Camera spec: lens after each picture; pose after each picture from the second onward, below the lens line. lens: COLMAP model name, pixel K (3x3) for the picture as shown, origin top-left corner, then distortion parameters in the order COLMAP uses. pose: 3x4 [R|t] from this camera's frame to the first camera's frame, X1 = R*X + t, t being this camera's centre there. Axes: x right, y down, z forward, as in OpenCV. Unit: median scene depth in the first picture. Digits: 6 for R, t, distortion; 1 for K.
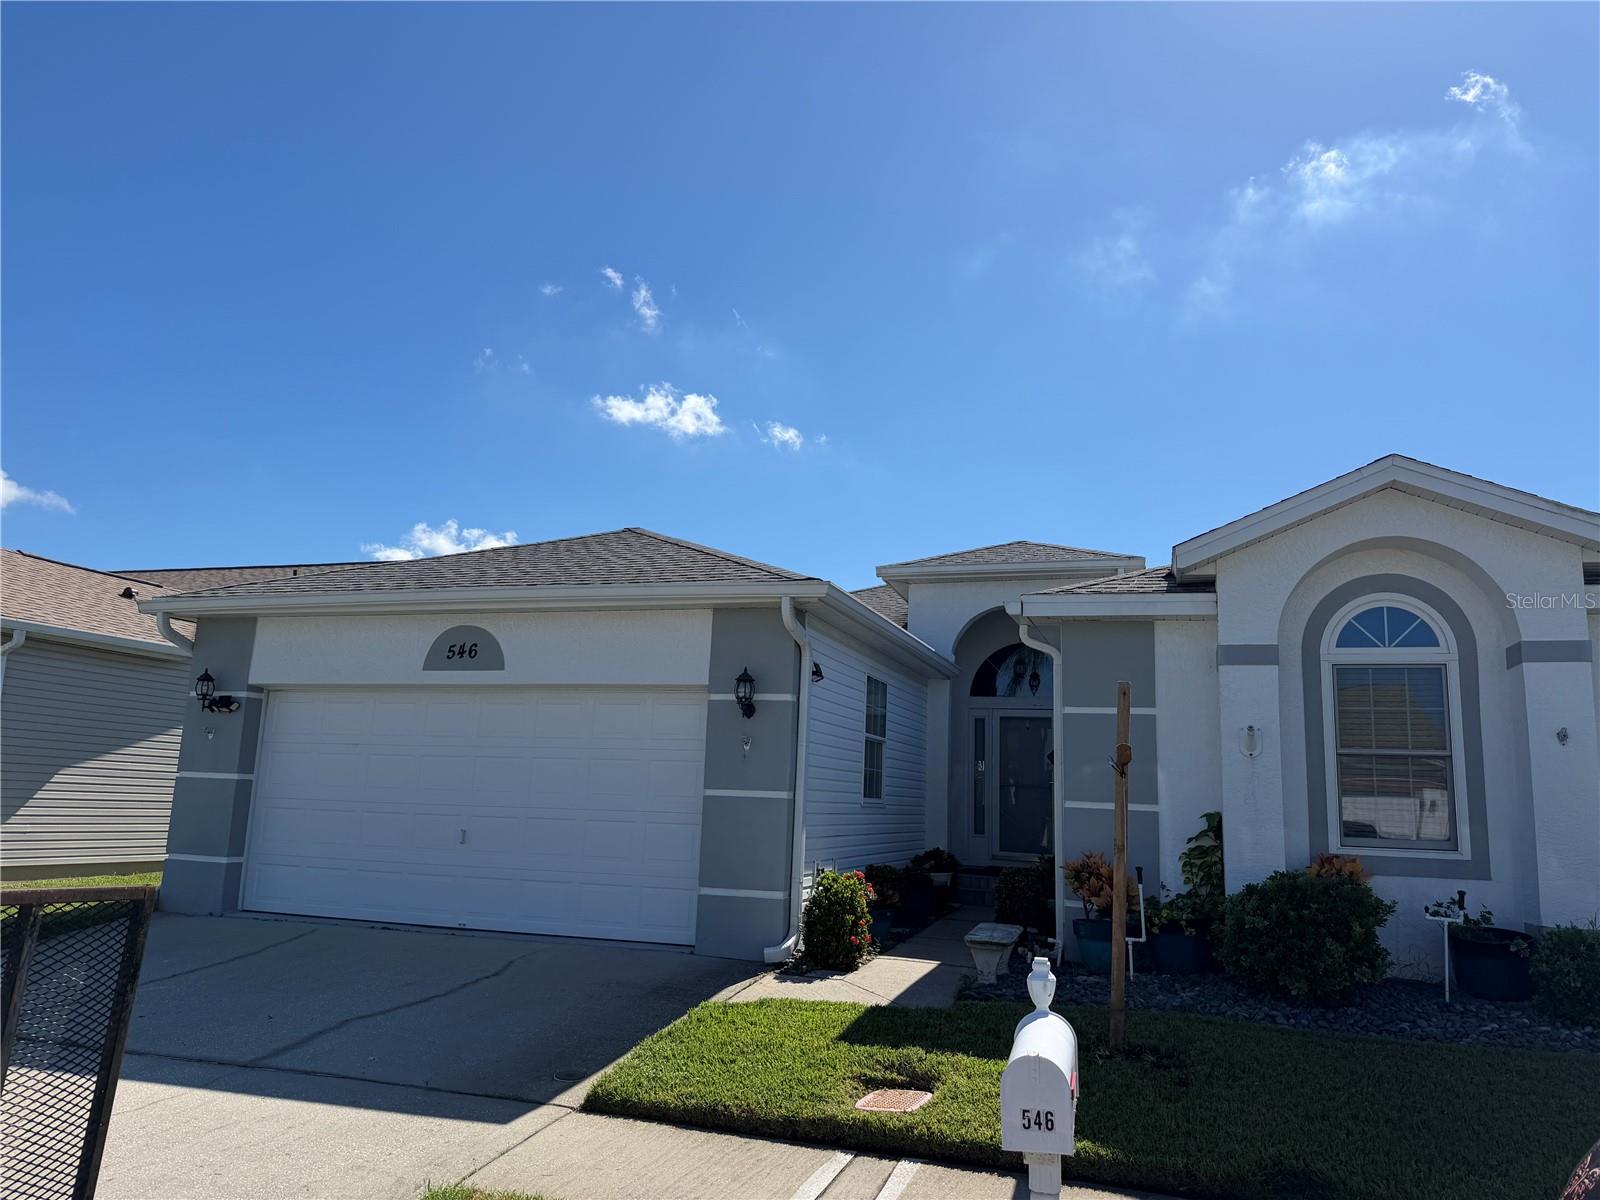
lens RADIAL K [[1102.5, 0, 794.9], [0, 1102.5, 594.2], [0, 0, 1]] dist [0.168195, -0.315804]
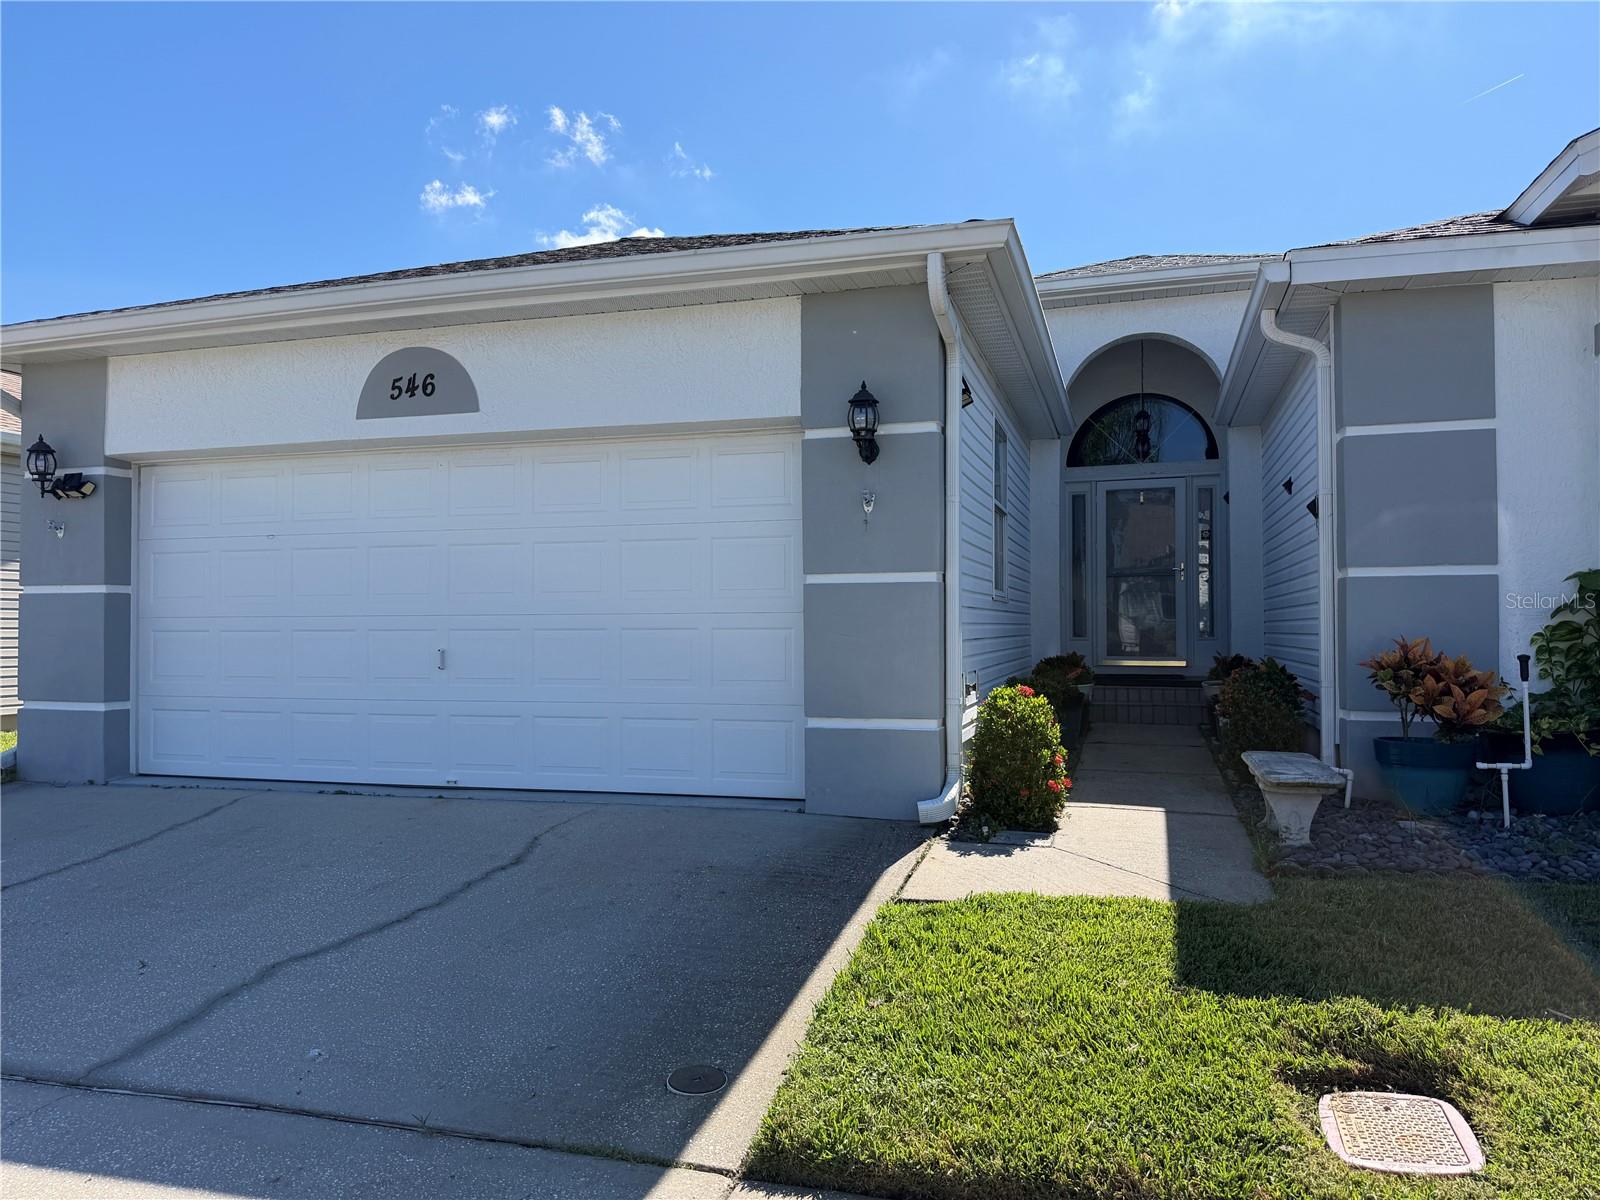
lens RADIAL K [[1126.0, 0, 786.5], [0, 1126.0, 600.9], [0, 0, 1]] dist [0.095318, -0.130378]
pose [[0.998880, -0.042183, 0.021415, -0.098524], [0.038172, 0.986075, 0.161861, 0.076406], [-0.027944, -0.160863, 0.986581, 0.314555]]
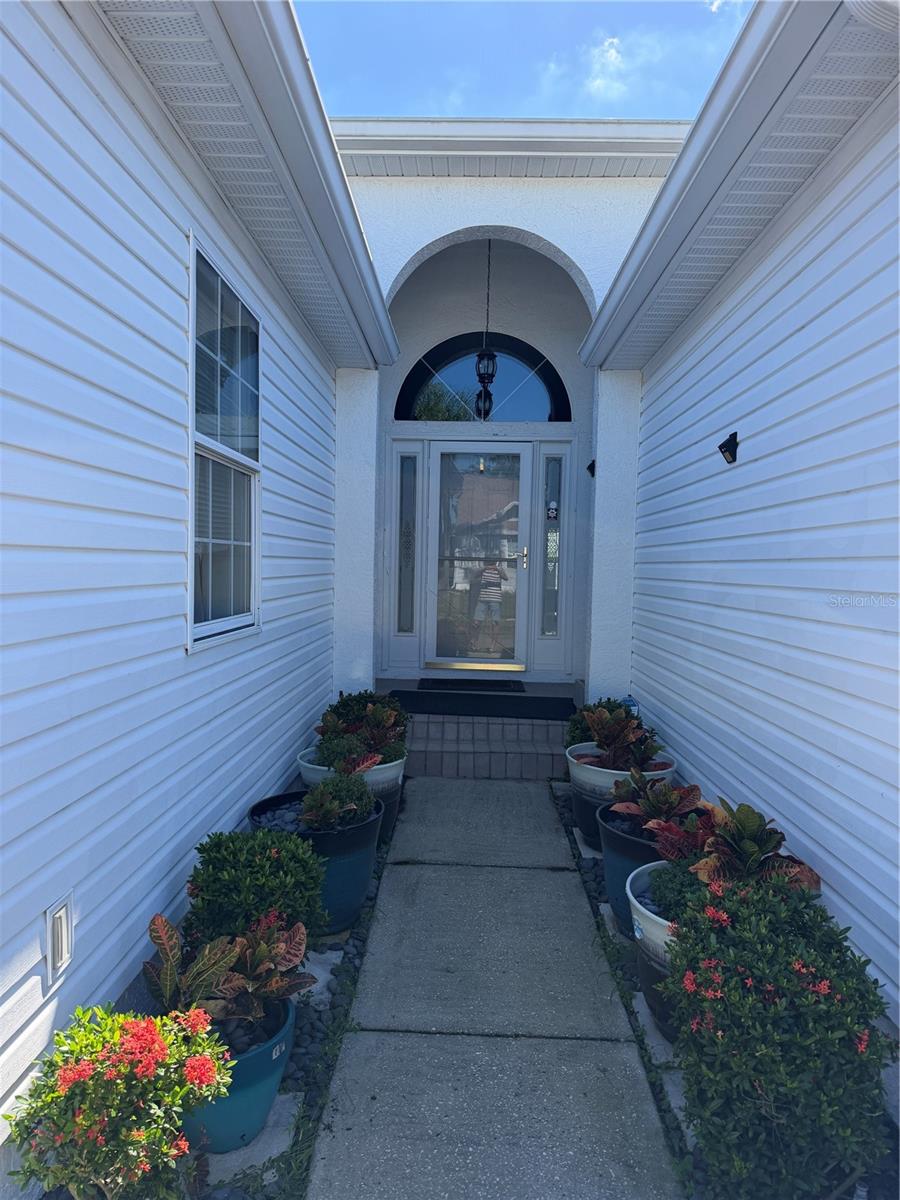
lens RADIAL K [[844.5, 0, 451.9], [0, 844.5, 601.4], [0, 0, 1]] dist [0.095318, -0.130378]
pose [[0.954442, -0.030011, 0.296884, 0.067128], [-0.041099, 0.972226, 0.230408, 0.127232], [-0.295553, -0.232113, 0.926700, 0.825942]]
